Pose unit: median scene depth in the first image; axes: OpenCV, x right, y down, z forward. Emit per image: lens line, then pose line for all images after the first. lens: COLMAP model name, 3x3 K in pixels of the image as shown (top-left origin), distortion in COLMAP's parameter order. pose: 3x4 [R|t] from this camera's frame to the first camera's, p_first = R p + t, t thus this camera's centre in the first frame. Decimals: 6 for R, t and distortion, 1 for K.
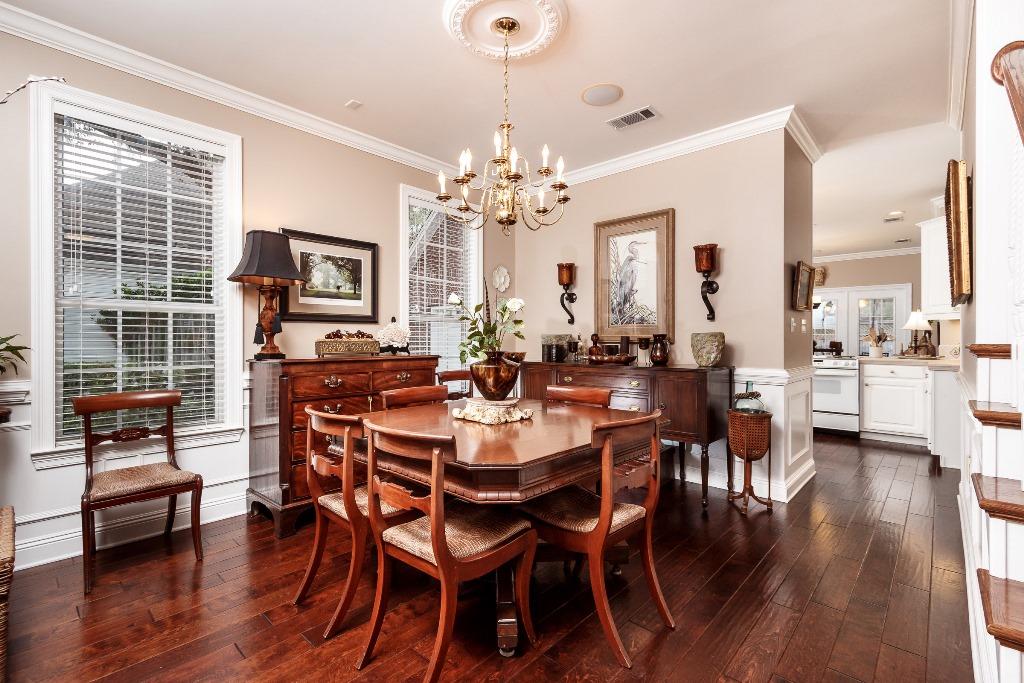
lens RADIAL K [[468.8, 0, 511.0], [0, 468.8, 341.8], [0, 0, 1]] dist [0.002283, -0.001756]
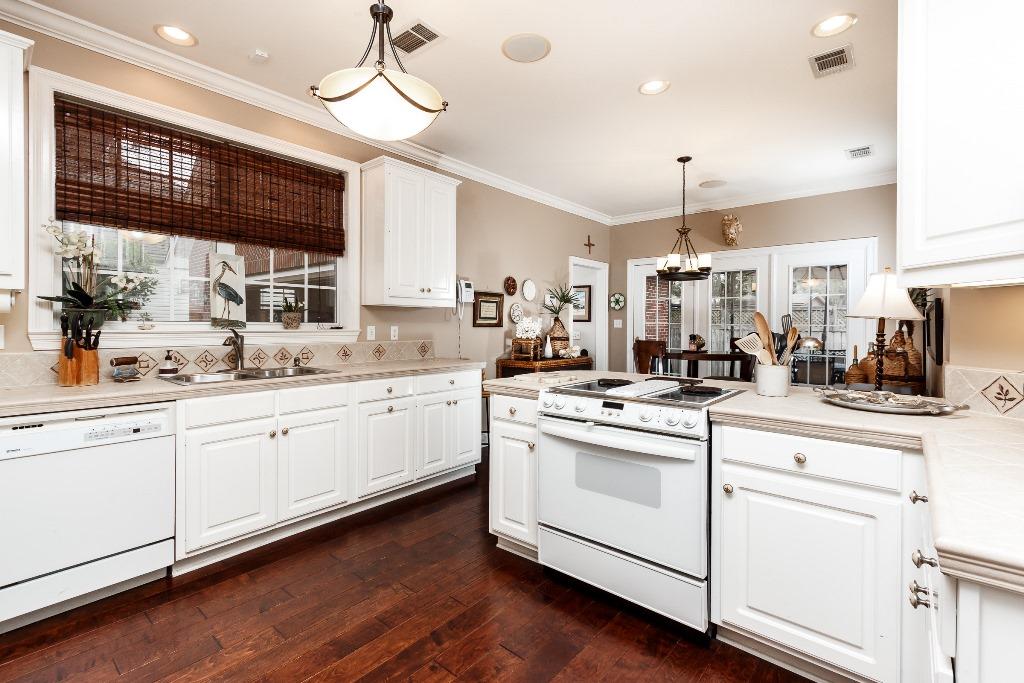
lens RADIAL K [[468.8, 0, 513.0], [0, 468.8, 333.3], [0, 0, 1]] dist [0.002283, -0.001756]
pose [[0.999264, -0.002600, 0.038262, 0.512217], [0.002243, 0.999954, 0.009352, -0.016548], [-0.038285, -0.009260, 0.999224, 0.585769]]
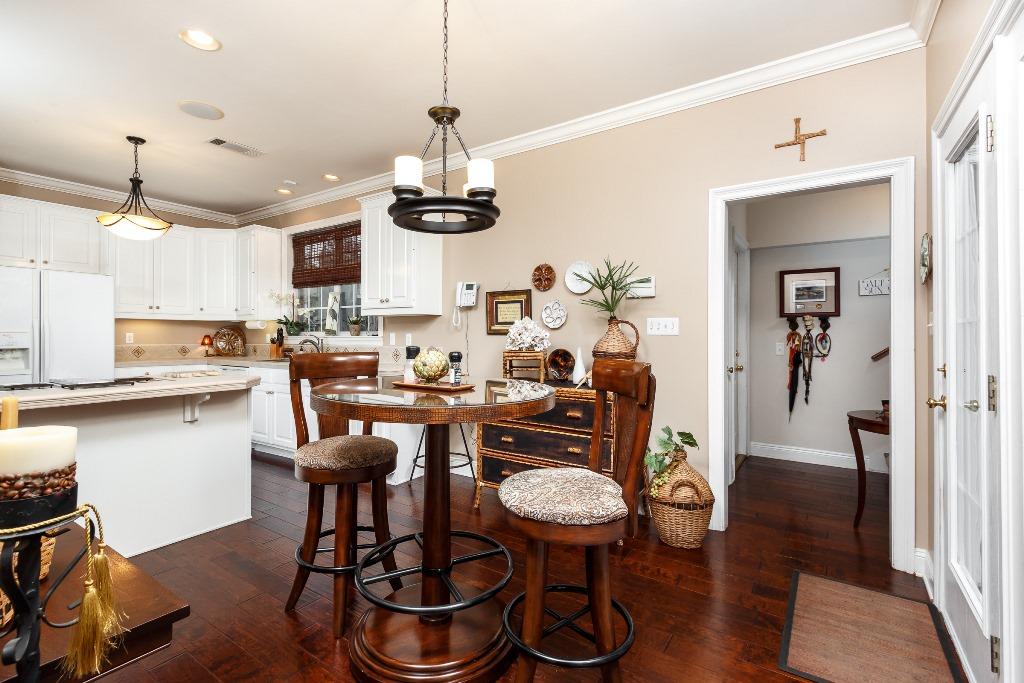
lens RADIAL K [[468.8, 0, 510.6], [0, 468.8, 334.2], [0, 0, 1]] dist [0.002283, -0.001756]
pose [[0.128567, 0.002930, -0.991697, 0.752620], [-0.004691, 0.999986, 0.002347, -0.018557], [0.991690, 0.004350, 0.128579, 0.867678]]
